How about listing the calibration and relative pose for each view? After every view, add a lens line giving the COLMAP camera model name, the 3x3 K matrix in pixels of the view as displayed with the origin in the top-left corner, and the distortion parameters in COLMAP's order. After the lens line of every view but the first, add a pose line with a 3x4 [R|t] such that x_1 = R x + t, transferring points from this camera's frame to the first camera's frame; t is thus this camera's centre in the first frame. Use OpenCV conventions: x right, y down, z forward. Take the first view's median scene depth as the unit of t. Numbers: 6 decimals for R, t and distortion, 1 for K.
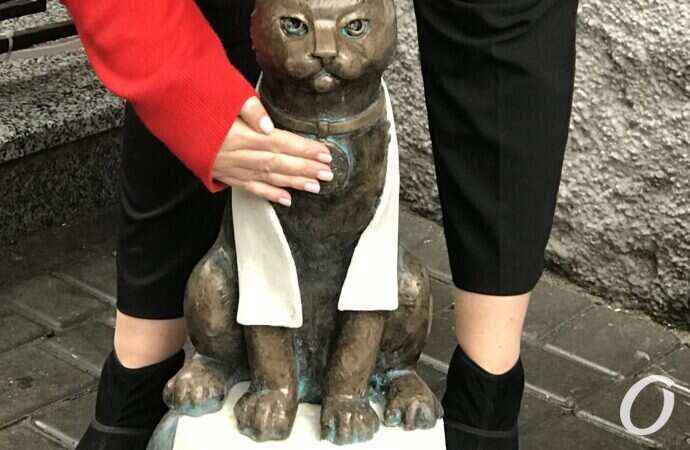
lens RADIAL K [[2585.8, 0, 345.2], [0, 2585.8, 225.1], [0, 0, 1]] dist [-0.269123, 0.000000]
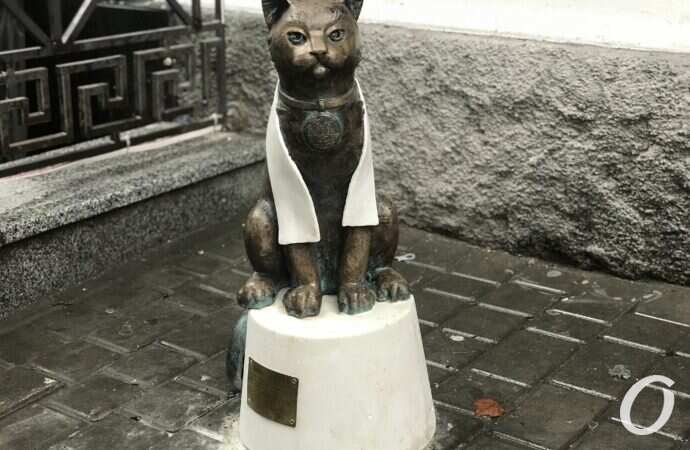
lens RADIAL K [[1148.4, 0, 343.2], [0, 1148.4, 224.6], [0, 0, 1]] dist [-0.158287, 0.000000]
pose [[0.993155, -0.109029, 0.041909, -0.030233], [0.111923, 0.990930, -0.074368, 0.080690], [-0.033420, 0.078549, 0.996350, 0.293206]]
